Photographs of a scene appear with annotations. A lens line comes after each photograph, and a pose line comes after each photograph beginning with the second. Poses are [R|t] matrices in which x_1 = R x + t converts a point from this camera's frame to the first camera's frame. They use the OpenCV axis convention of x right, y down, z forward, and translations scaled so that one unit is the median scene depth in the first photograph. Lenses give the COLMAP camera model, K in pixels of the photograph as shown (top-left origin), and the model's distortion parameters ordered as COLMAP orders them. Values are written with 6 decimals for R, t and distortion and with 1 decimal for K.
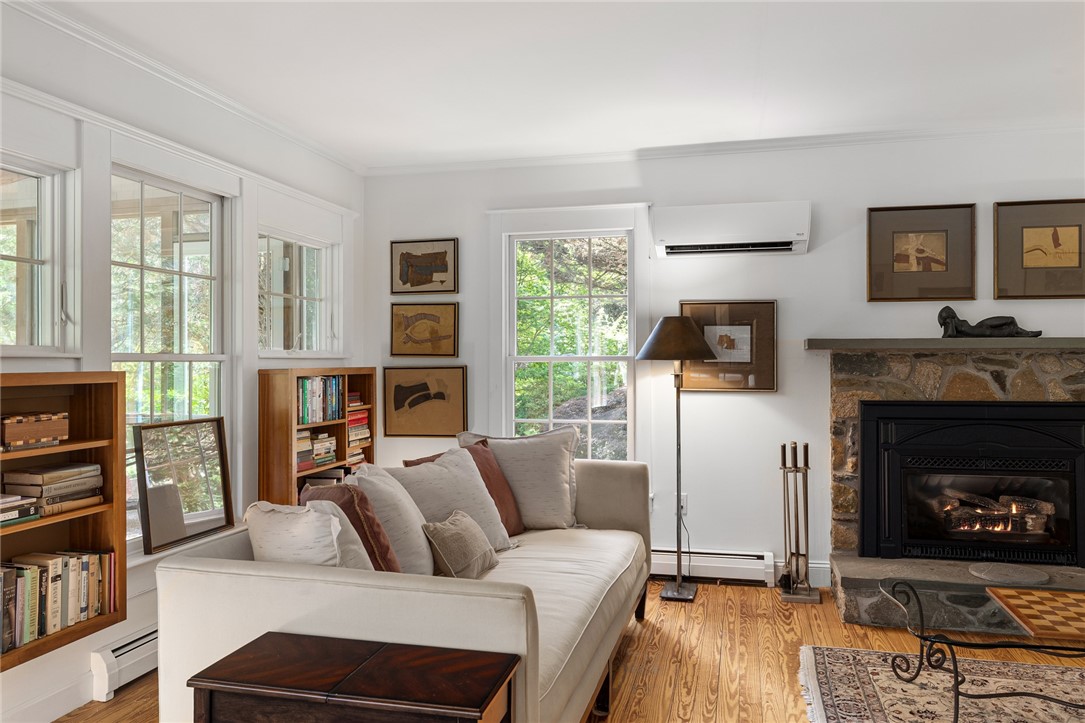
lens RADIAL K [[802.5, 0, 539.1], [0, 802.5, 352.0], [0, 0, 1]] dist [-0.000085, 0.001814]
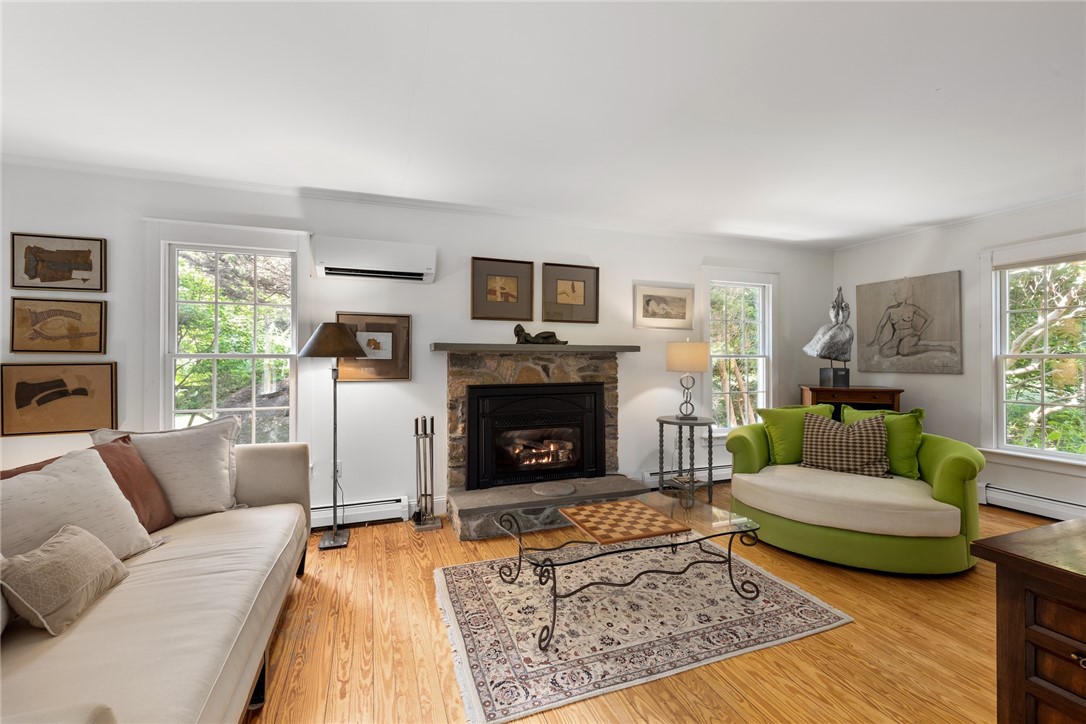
lens RADIAL K [[465.4, 0, 544.6], [0, 465.4, 358.1], [0, 0, 1]] dist [-0.001207, 0.001151]
pose [[0.822523, 0.004163, 0.568716, 0.027767], [-0.007937, 0.999960, 0.004159, 0.005385], [-0.568676, -0.007935, 0.822523, 0.210720]]
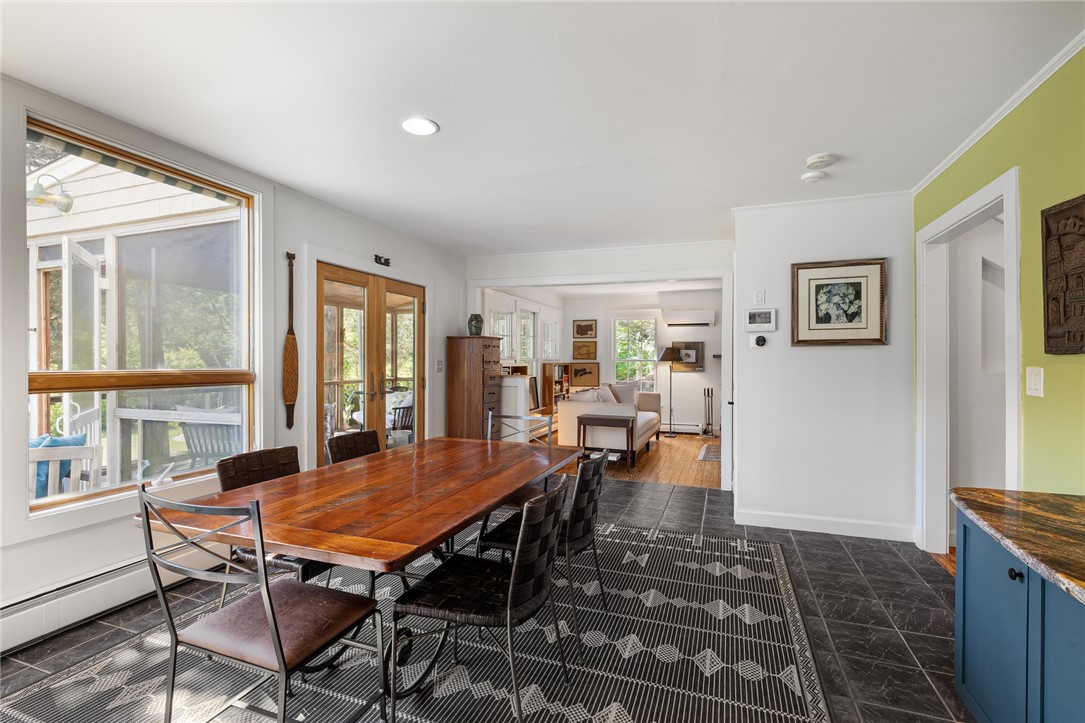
lens RADIAL K [[492.8, 0, 547.9], [0, 492.8, 363.7], [0, 0, 1]] dist [-0.000924, -0.000049]
pose [[0.995079, 0.007227, -0.098821, -0.114666], [-0.005577, 0.999840, 0.016971, -0.010576], [0.098928, -0.016336, 0.994961, -0.969590]]
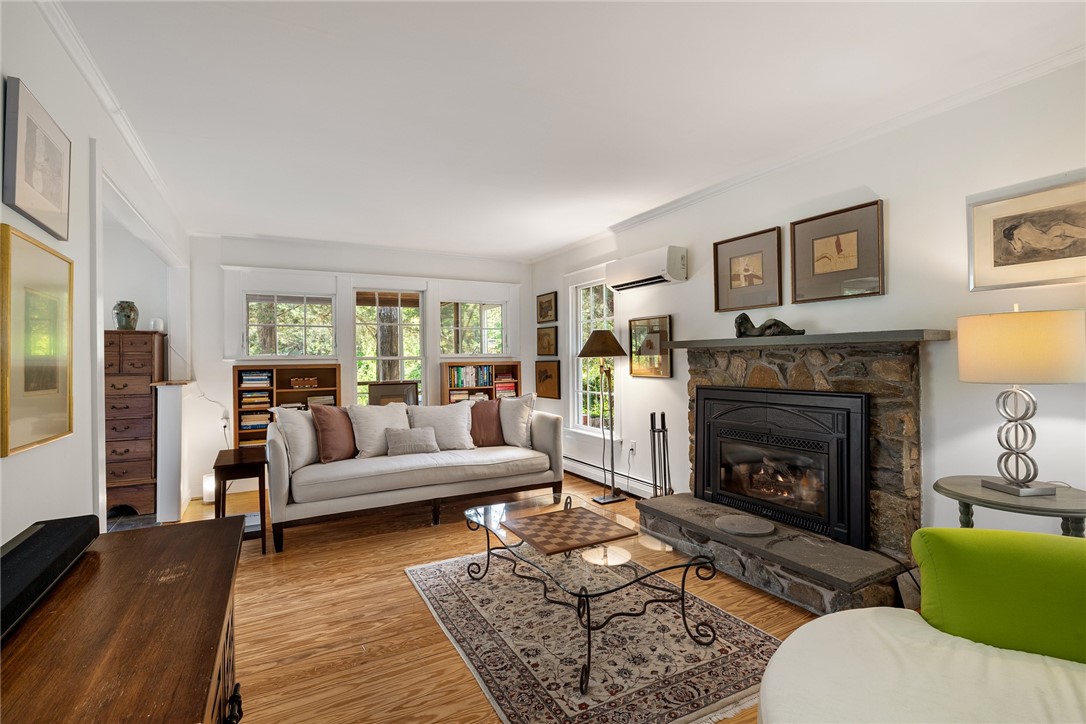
lens RADIAL K [[518.4, 0, 539.6], [0, 518.4, 355.1], [0, 0, 1]] dist [-0.001234, -0.000324]
pose [[0.665478, -0.010705, -0.746341, 0.885276], [0.018786, 0.999821, 0.002410, 0.001598], [0.746181, -0.015624, 0.665560, 0.203909]]
